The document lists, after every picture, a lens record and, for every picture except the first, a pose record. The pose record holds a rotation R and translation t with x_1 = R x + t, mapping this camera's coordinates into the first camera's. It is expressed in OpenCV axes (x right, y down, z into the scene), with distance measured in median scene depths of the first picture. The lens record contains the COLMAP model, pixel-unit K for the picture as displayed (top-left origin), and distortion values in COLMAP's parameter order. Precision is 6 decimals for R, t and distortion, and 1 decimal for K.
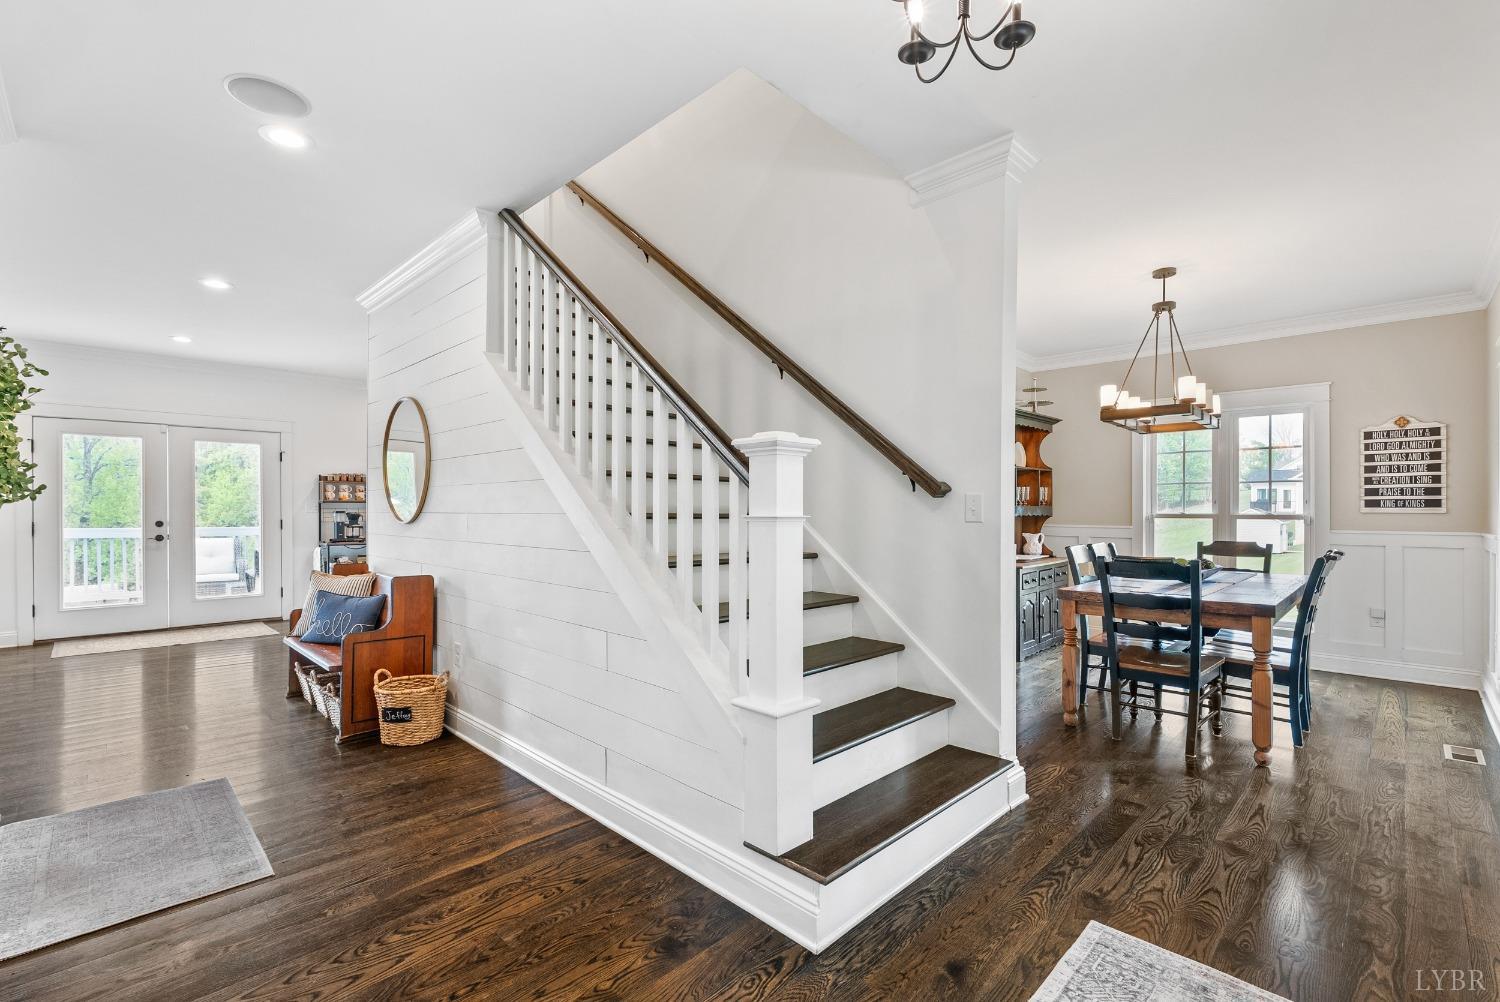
lens RADIAL K [[662.7, 0, 746.0], [0, 662.7, 507.4], [0, 0, 1]] dist [-0.005912, -0.000381]
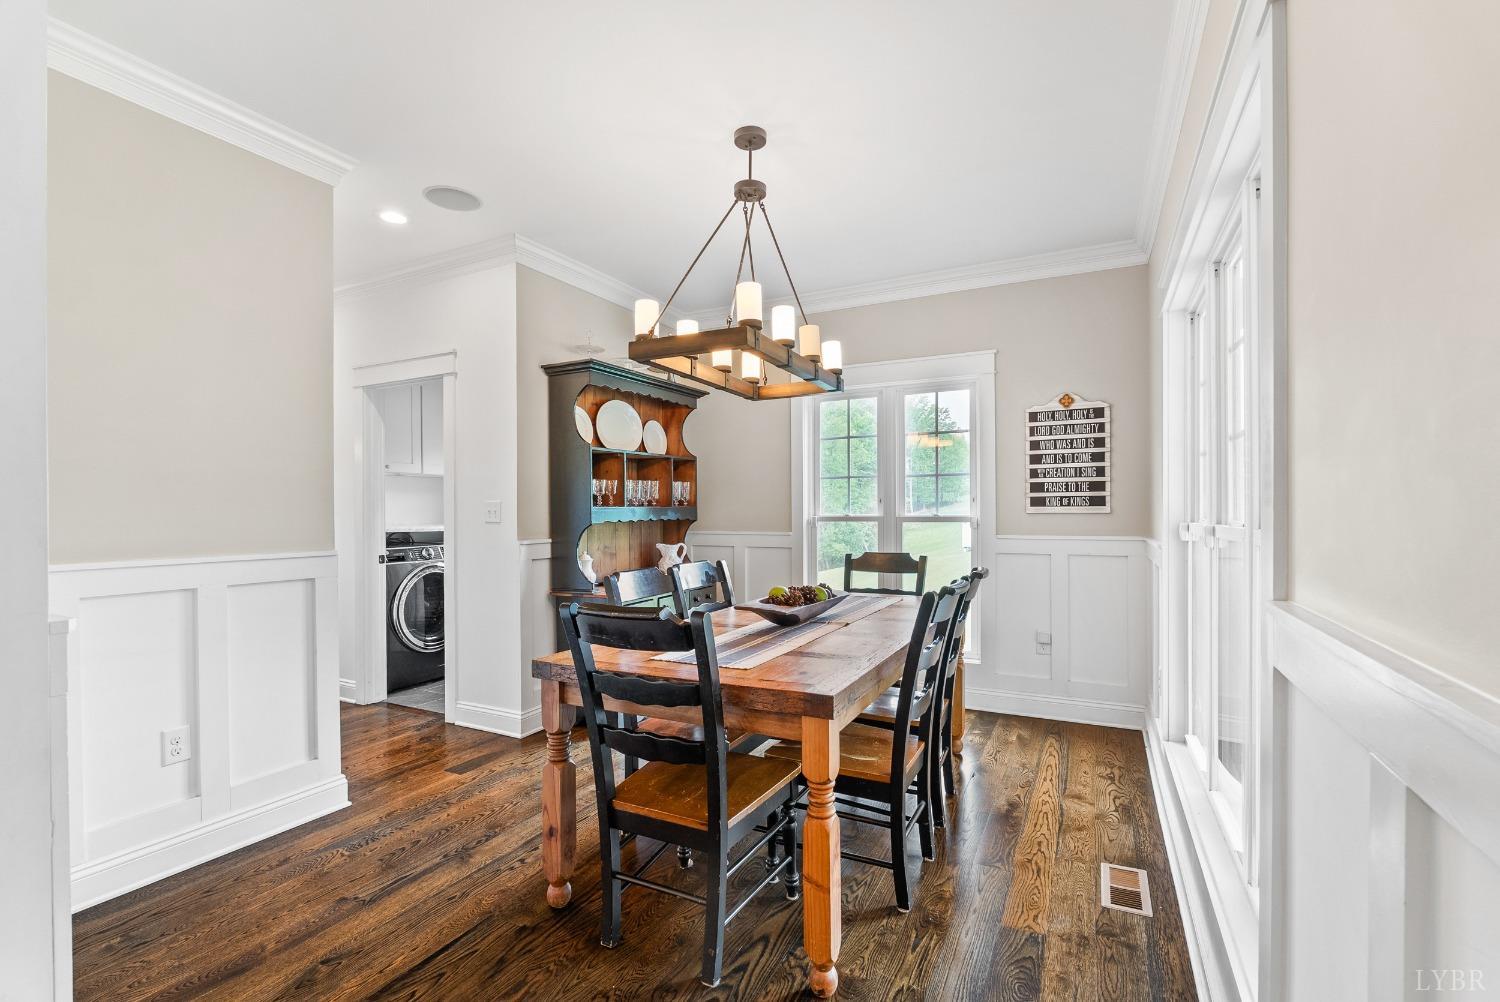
lens RADIAL K [[662.7, 0, 752.5], [0, 662.7, 511.2], [0, 0, 1]] dist [-0.005912, -0.000381]
pose [[0.953063, -0.006627, 0.302701, 0.383419], [0.006016, 0.999978, 0.002949, 0.001359], [-0.302714, -0.000990, 0.953081, 0.343681]]
